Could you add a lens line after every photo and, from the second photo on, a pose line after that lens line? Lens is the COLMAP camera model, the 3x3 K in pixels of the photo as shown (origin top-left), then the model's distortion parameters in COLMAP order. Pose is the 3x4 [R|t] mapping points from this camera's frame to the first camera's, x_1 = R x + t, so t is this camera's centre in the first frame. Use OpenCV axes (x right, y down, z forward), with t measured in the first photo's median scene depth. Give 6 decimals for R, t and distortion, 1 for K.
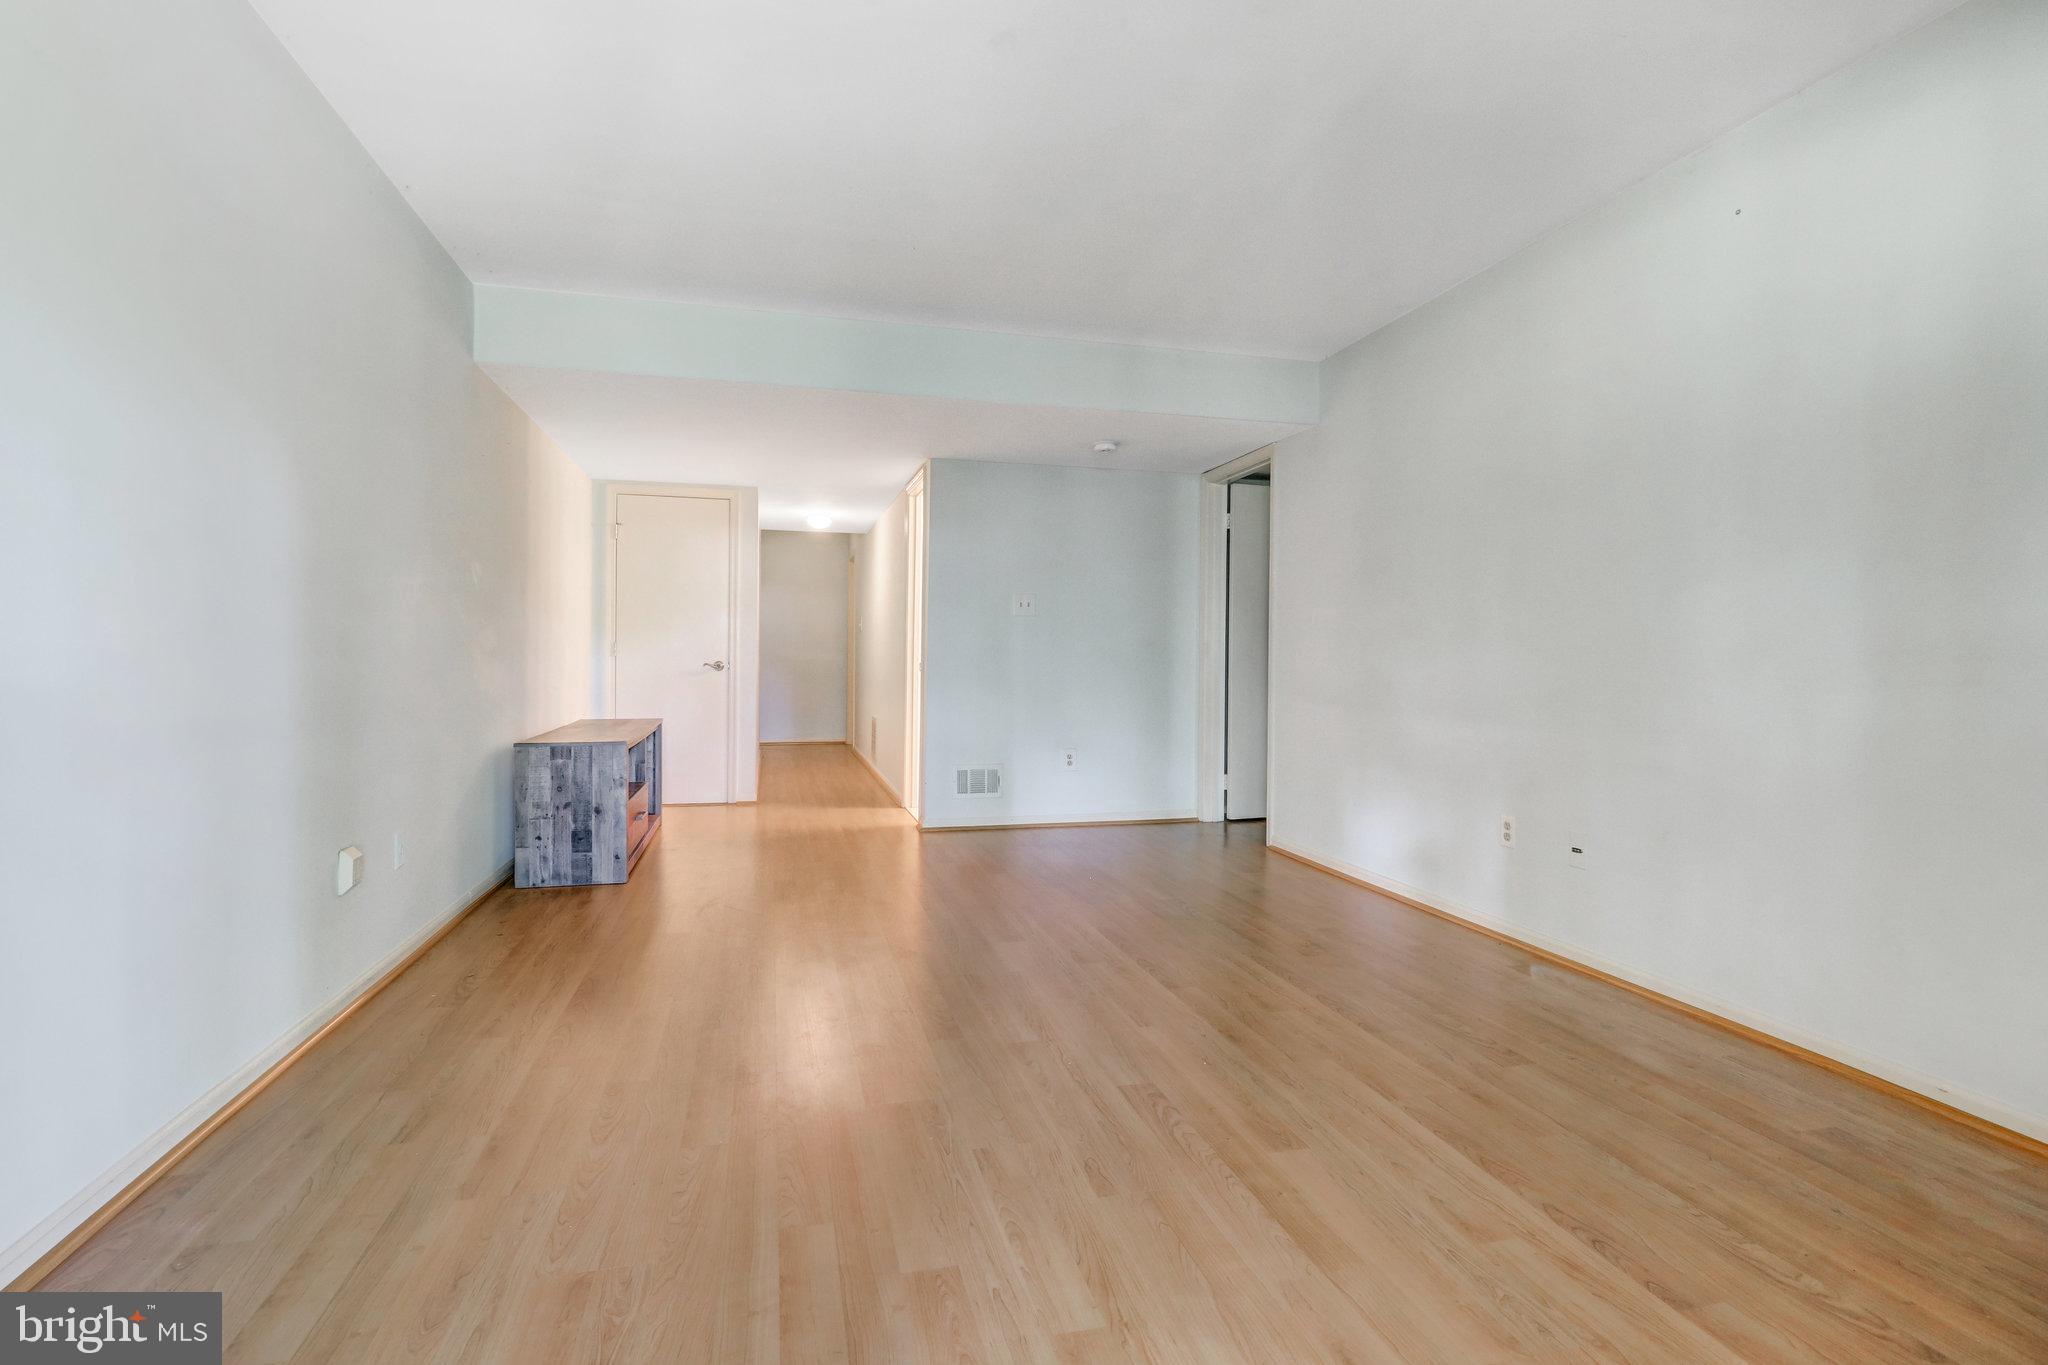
lens RADIAL K [[958.5, 0, 1004.4], [0, 958.5, 675.9], [0, 0, 1]] dist [0.001845, 0.000168]
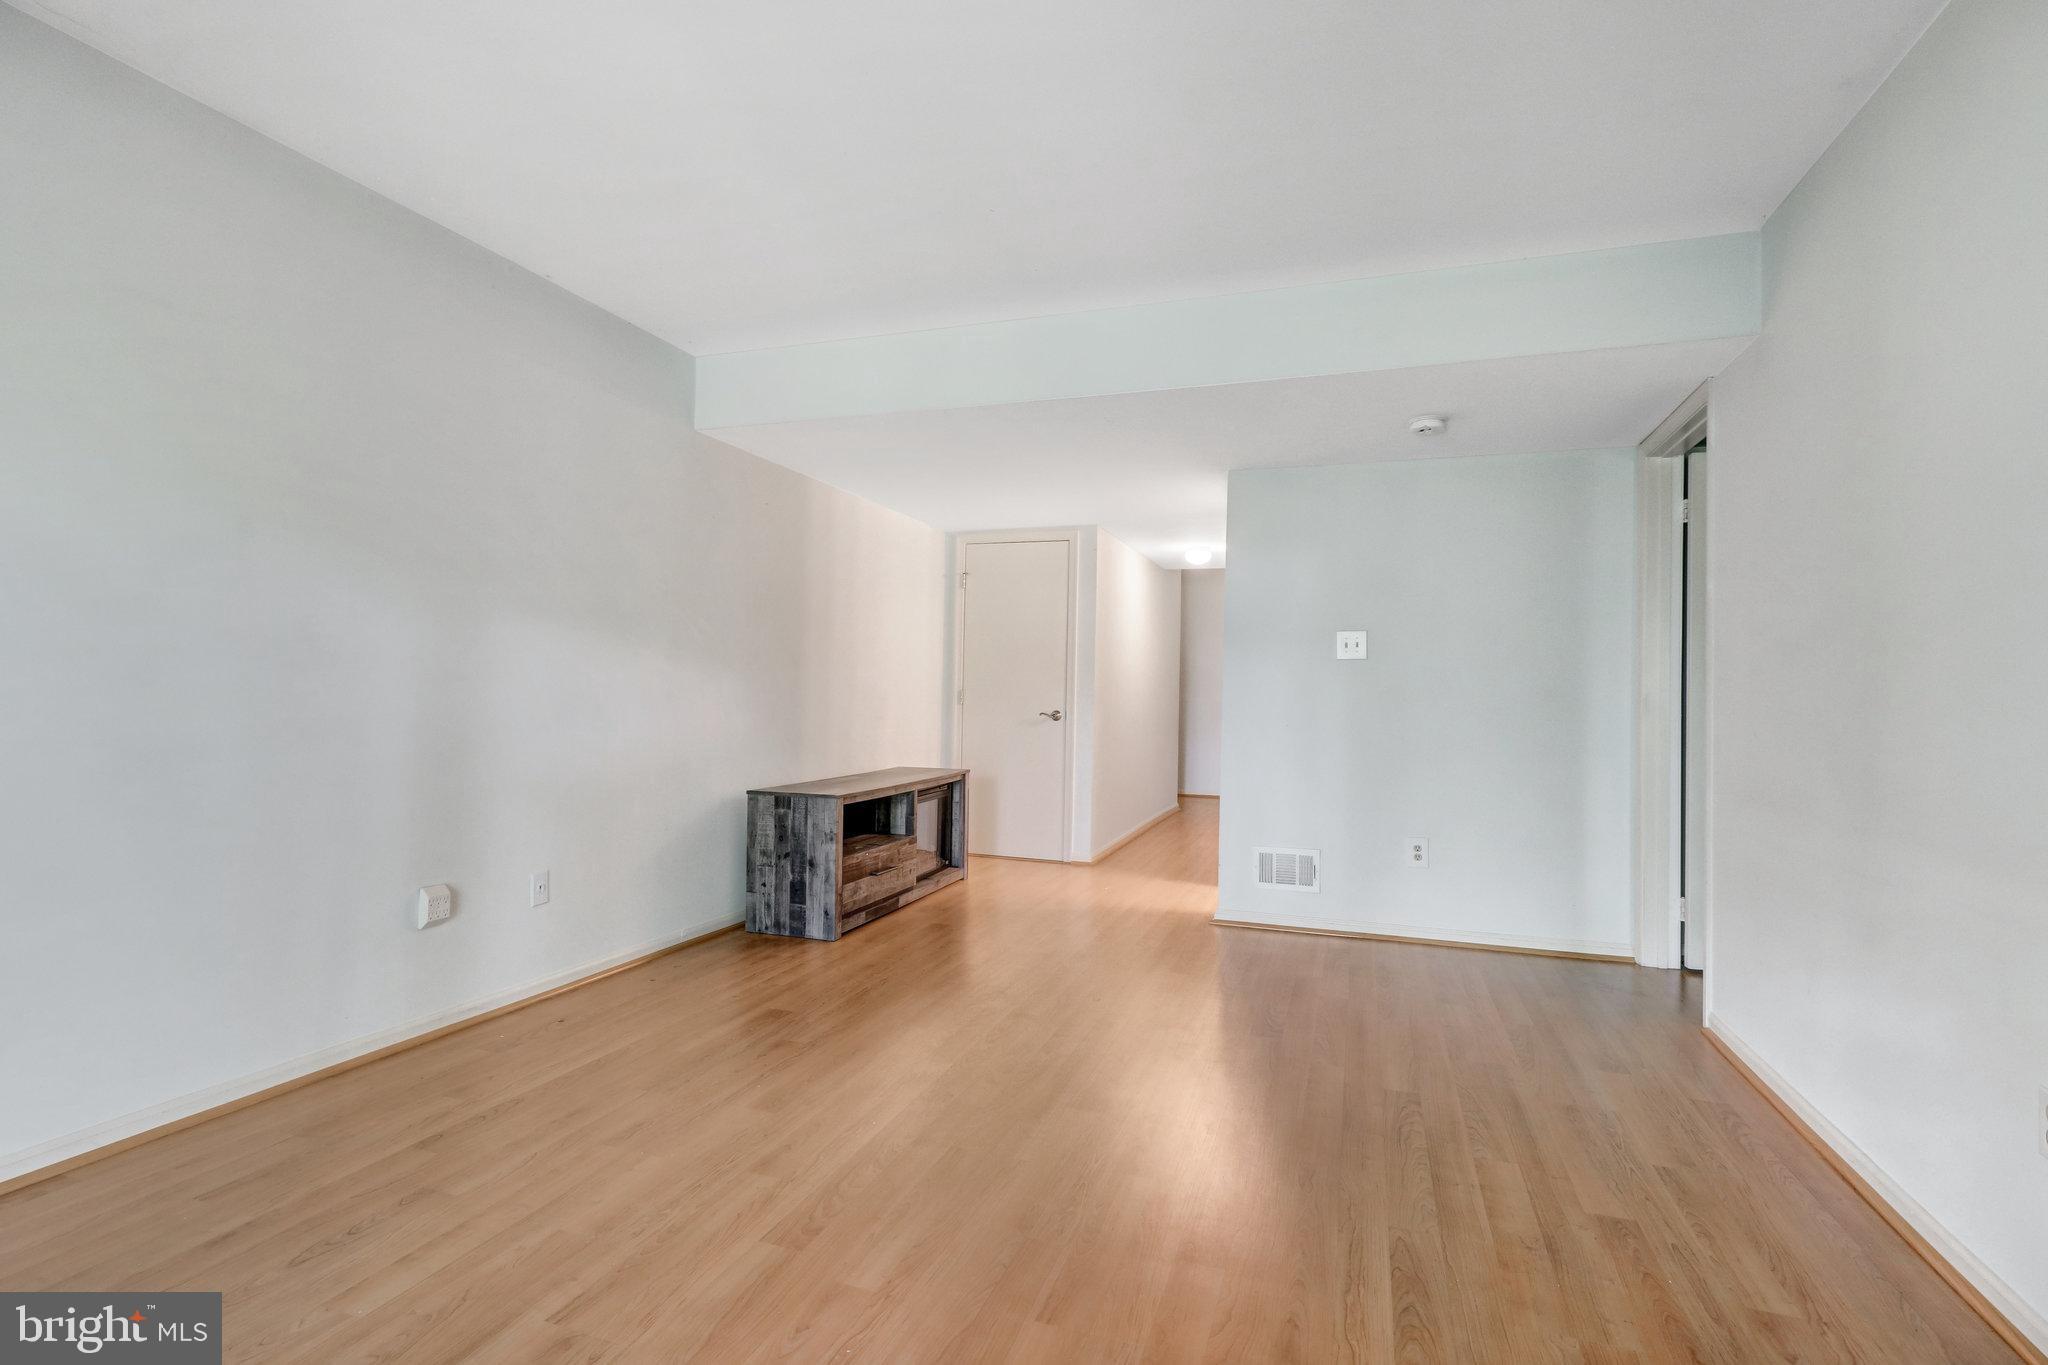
lens RADIAL K [[958.5, 0, 1022.7], [0, 958.5, 684.0], [0, 0, 1]] dist [0.001845, 0.000168]
pose [[0.836482, 0.000512, -0.547994, 0.299851], [-0.020982, 0.999296, -0.031094, -0.018125], [0.547592, 0.037507, 0.835904, 0.287525]]
